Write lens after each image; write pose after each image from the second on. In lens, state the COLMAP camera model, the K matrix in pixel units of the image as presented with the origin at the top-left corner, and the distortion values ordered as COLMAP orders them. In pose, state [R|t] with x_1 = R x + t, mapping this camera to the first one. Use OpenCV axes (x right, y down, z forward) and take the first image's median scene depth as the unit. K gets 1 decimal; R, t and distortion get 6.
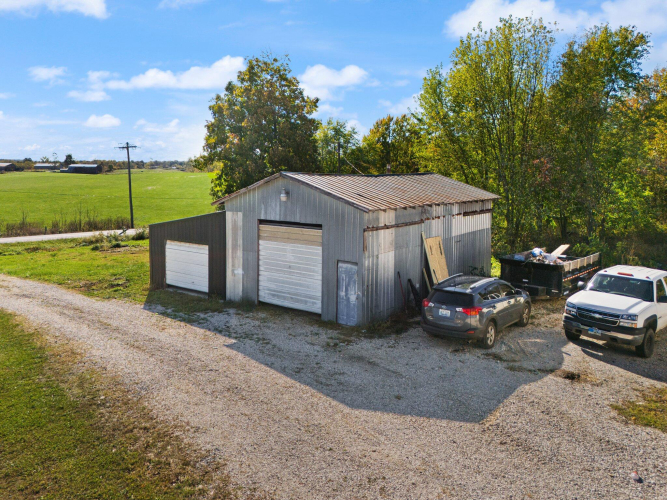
lens RADIAL K [[500.6, 0, 333.5], [0, 500.6, 250.0], [0, 0, 1]] dist [0.078903, -0.072031]
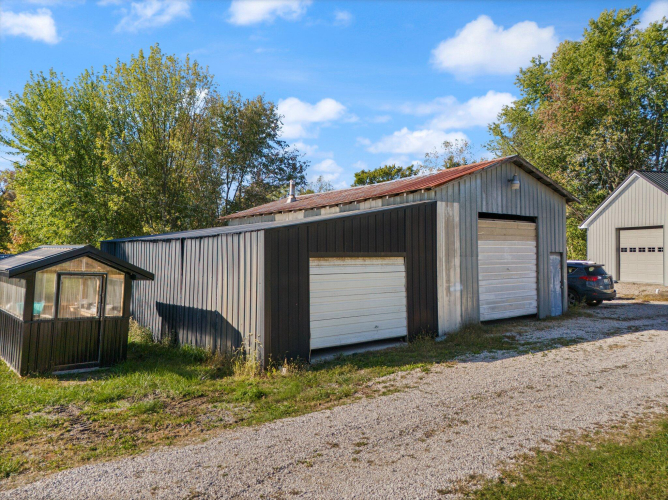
lens RADIAL K [[501.4, 0, 334.0], [0, 501.4, 250.0], [0, 0, 1]] dist [0.078903, -0.072031]
pose [[0.258224, -0.018388, 0.965910, -0.938241], [0.125178, 0.992027, -0.014579, -0.020755], [-0.957941, 0.124675, 0.258467, 1.006001]]
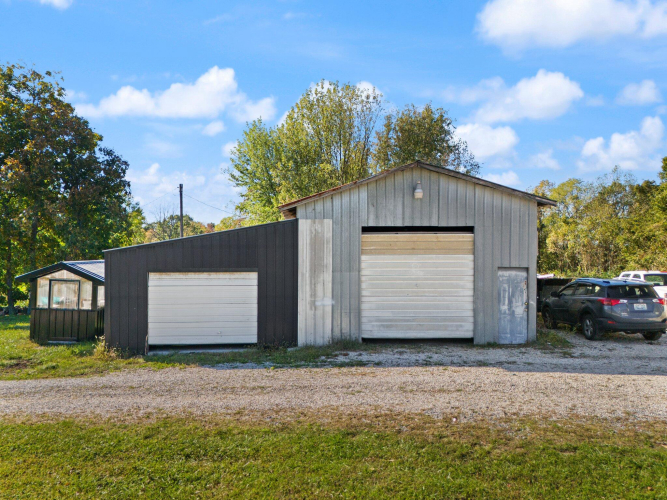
lens RADIAL K [[500.6, 0, 333.5], [0, 500.6, 250.0], [0, 0, 1]] dist [0.078903, -0.072031]
pose [[0.788893, -0.018777, 0.614244, -0.635810], [0.096303, 0.990961, -0.093392, 0.037812], [-0.606938, 0.132830, 0.783570, 0.440017]]
